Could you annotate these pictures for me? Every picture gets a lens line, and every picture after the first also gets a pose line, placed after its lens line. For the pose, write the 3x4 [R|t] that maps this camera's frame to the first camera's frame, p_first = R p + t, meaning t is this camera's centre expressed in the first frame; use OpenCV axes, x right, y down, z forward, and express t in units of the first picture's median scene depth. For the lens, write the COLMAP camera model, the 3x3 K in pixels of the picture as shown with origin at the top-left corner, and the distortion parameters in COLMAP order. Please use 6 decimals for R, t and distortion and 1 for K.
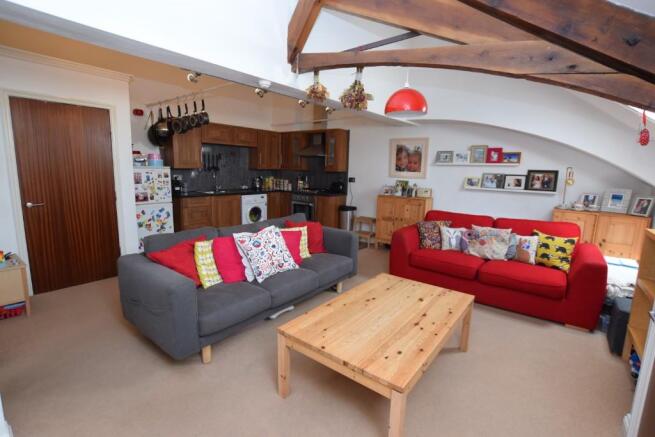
lens RADIAL K [[300.4, 0, 326.5], [0, 300.4, 217.7], [0, 0, 1]] dist [-0.004364, -0.000380]
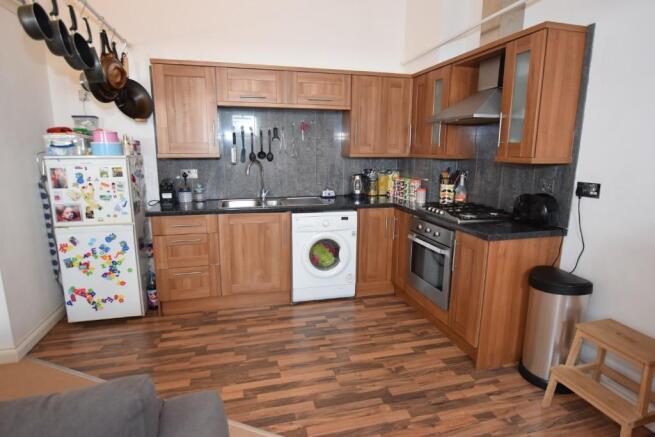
lens RADIAL K [[354.6, 0, 328.6], [0, 354.6, 218.0], [0, 0, 1]] dist [-0.016104, -0.000560]
pose [[0.789672, 0.093970, -0.606290, 0.100814], [-0.086132, 0.995394, 0.042093, -0.095522], [0.607453, 0.018982, 0.794129, 0.590295]]
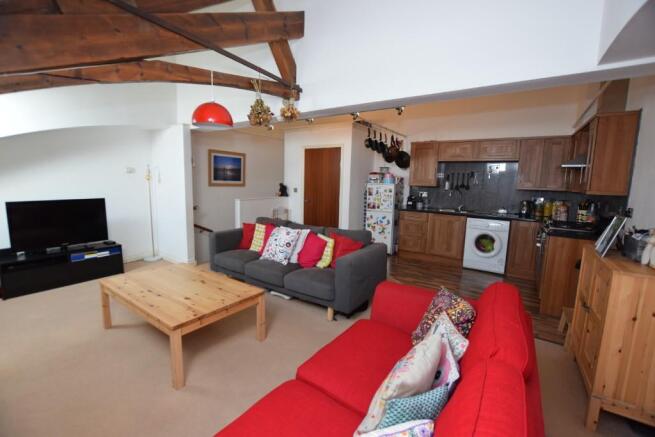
lens RADIAL K [[289.0, 0, 328.3], [0, 289.0, 218.1], [0, 0, 1]] dist [-0.021148, -0.000064]
pose [[0.070408, 0.108533, -0.991596, 0.515917], [-0.189201, 0.977472, 0.093553, -0.074142], [0.979411, 0.181025, 0.089356, 0.526557]]
